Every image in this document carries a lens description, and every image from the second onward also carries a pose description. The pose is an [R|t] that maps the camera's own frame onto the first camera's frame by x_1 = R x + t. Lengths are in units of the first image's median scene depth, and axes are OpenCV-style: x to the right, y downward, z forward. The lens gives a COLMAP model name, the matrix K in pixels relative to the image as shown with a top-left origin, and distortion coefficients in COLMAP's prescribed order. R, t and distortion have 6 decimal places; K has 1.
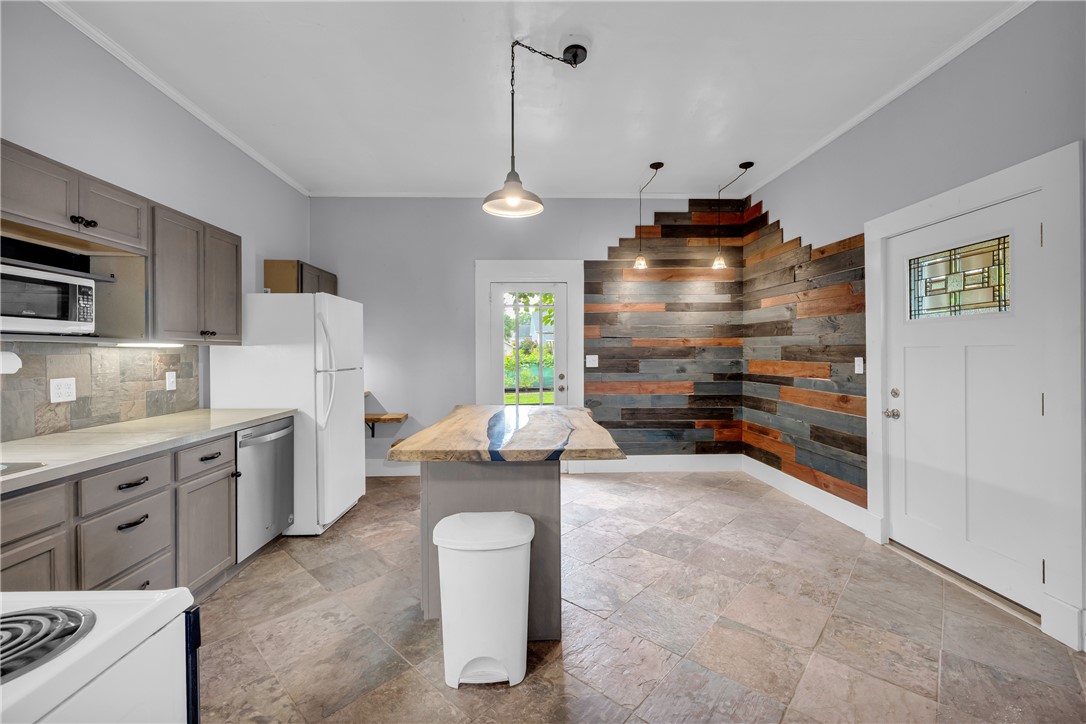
lens RADIAL K [[441.4, 0, 545.1], [0, 441.4, 357.4], [0, 0, 1]] dist [-0.002066, -0.000100]
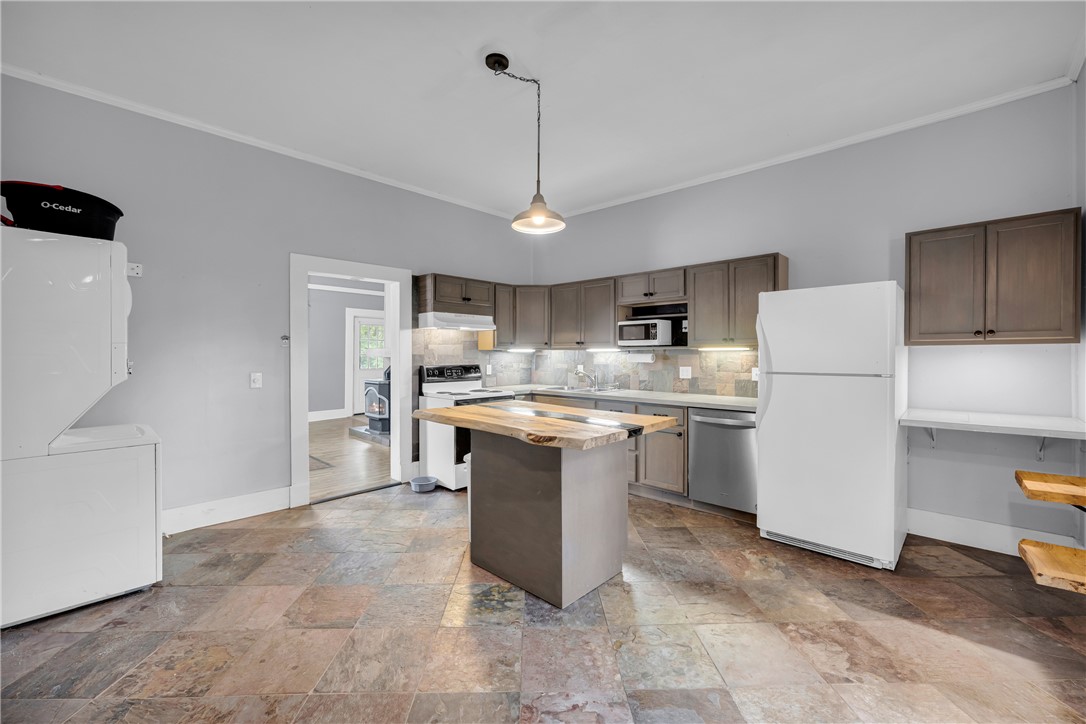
lens RADIAL K [[441.4, 0, 545.1], [0, 441.4, 357.4], [0, 0, 1]] dist [-0.002066, -0.000100]
pose [[-0.717474, 0.006982, -0.696550, 0.629521], [-0.002821, 0.999912, 0.012929, -0.015925], [0.696579, 0.011241, -0.717392, 1.630711]]
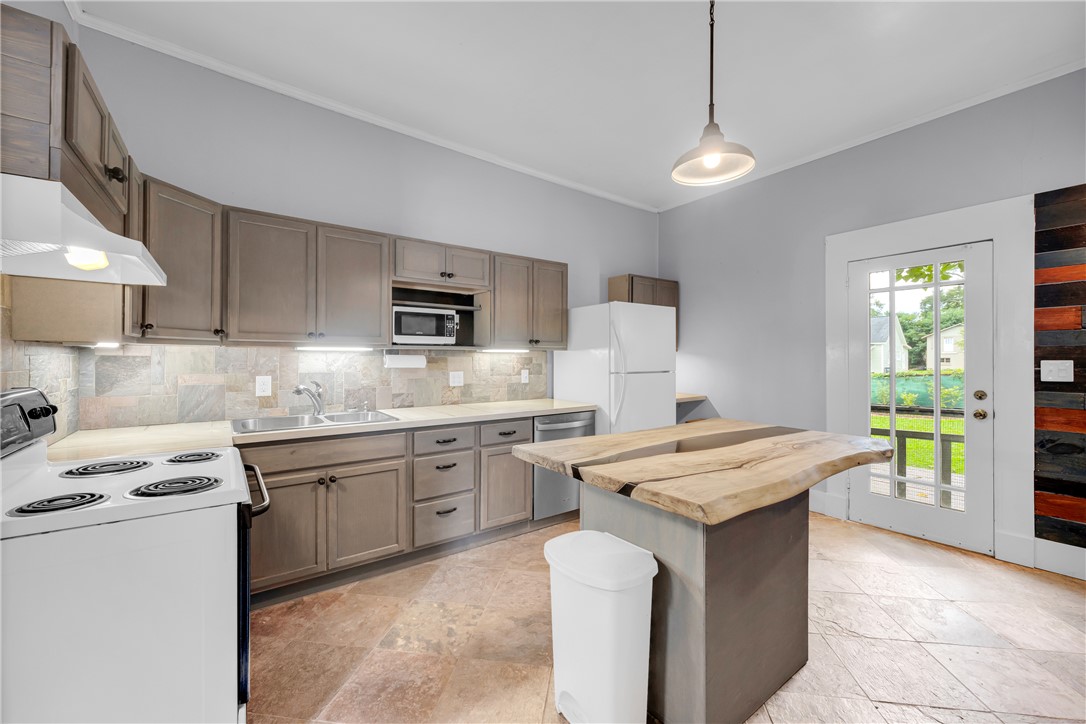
lens RADIAL K [[441.4, 0, 545.1], [0, 441.4, 357.4], [0, 0, 1]] dist [-0.002066, -0.000100]
pose [[0.559087, 0.001514, -0.829108, 0.366852], [-0.008688, 0.999954, -0.004033, -0.001513], [0.829064, 0.009458, 0.559074, 0.288616]]
